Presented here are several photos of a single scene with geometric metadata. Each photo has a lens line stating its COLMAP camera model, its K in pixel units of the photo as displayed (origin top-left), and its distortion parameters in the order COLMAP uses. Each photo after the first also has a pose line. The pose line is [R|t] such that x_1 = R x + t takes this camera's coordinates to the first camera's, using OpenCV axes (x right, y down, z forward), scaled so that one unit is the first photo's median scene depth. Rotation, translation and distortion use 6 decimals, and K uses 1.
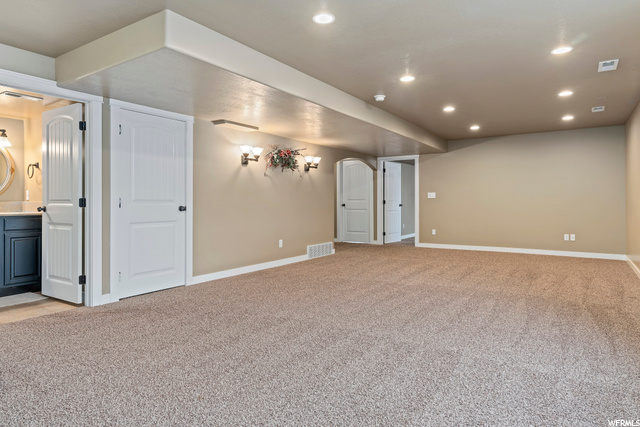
lens RADIAL K [[391.1, 0, 319.8], [0, 391.1, 207.7], [0, 0, 1]] dist [-0.003109, -0.000485]
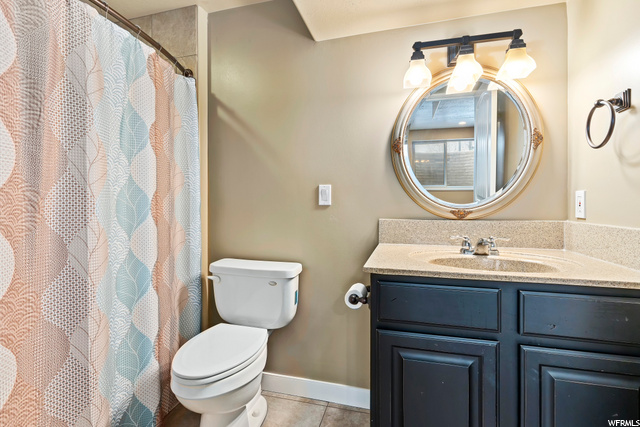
lens RADIAL K [[306.8, 0, 319.2], [0, 306.8, 209.4], [0, 0, 1]] dist [0.000003, 0.001735]
pose [[0.317951, 0.001487, -0.948106, -0.400812], [-0.004779, 0.999989, -0.000035, -0.018135], [0.948095, 0.004542, 0.317955, 0.493132]]
